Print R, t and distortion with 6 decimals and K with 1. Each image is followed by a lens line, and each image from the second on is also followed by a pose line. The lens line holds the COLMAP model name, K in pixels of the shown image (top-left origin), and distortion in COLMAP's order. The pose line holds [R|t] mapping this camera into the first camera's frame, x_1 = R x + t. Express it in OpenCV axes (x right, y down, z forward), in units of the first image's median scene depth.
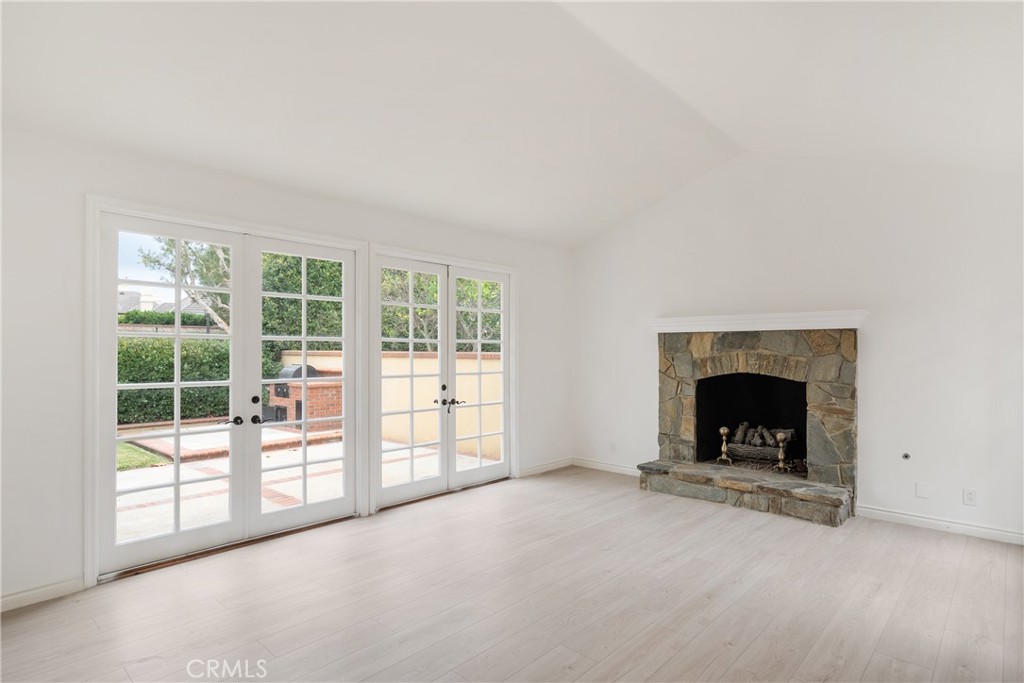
lens RADIAL K [[540.0, 0, 510.1], [0, 540.0, 349.3], [0, 0, 1]] dist [0.000788, 0.000168]
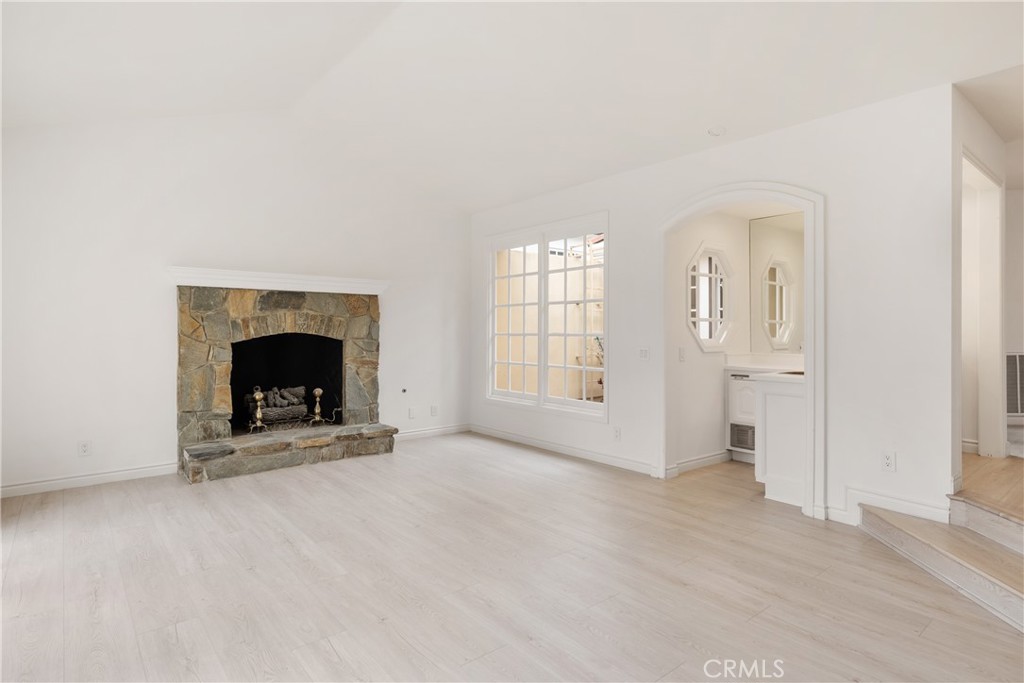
lens RADIAL K [[548.2, 0, 518.6], [0, 548.2, 331.4], [0, 0, 1]] dist [0.000889, 0.000274]
pose [[0.114743, -0.001559, 0.993394, -0.556554], [-0.005297, 0.999984, 0.002181, 0.038799], [-0.993381, -0.005512, 0.114733, 0.499226]]
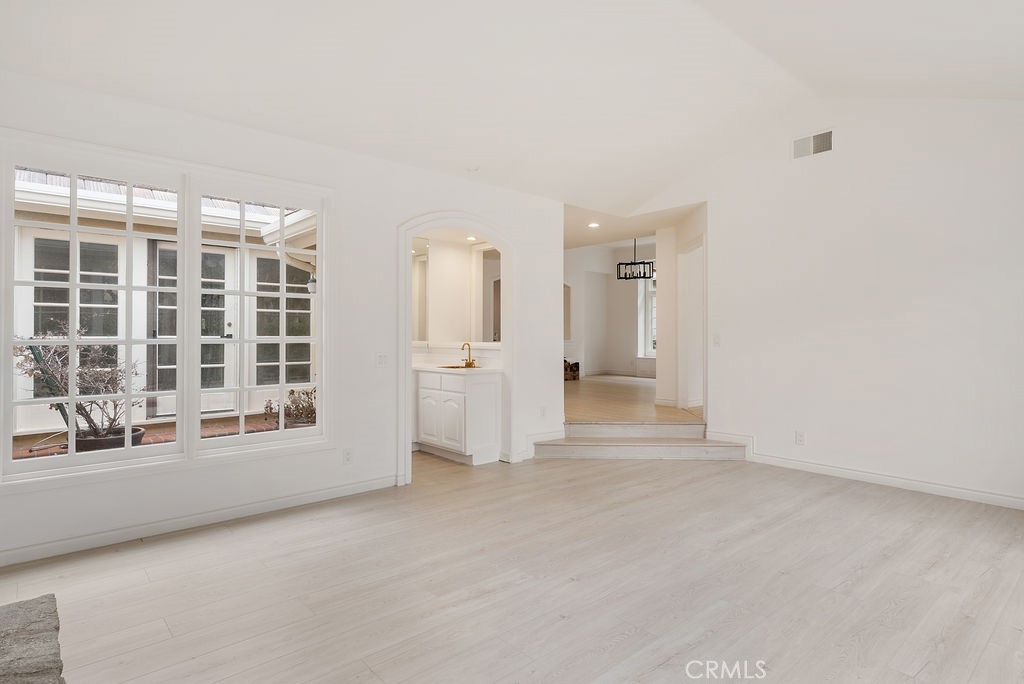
lens RADIAL K [[548.2, 0, 518.6], [0, 548.2, 331.9], [0, 0, 1]] dist [0.000889, 0.000274]
pose [[-0.996425, -0.000809, 0.084481, 0.137045], [-0.001462, 0.999970, -0.007669, 0.039350], [-0.084473, -0.007765, -0.996396, 1.279547]]
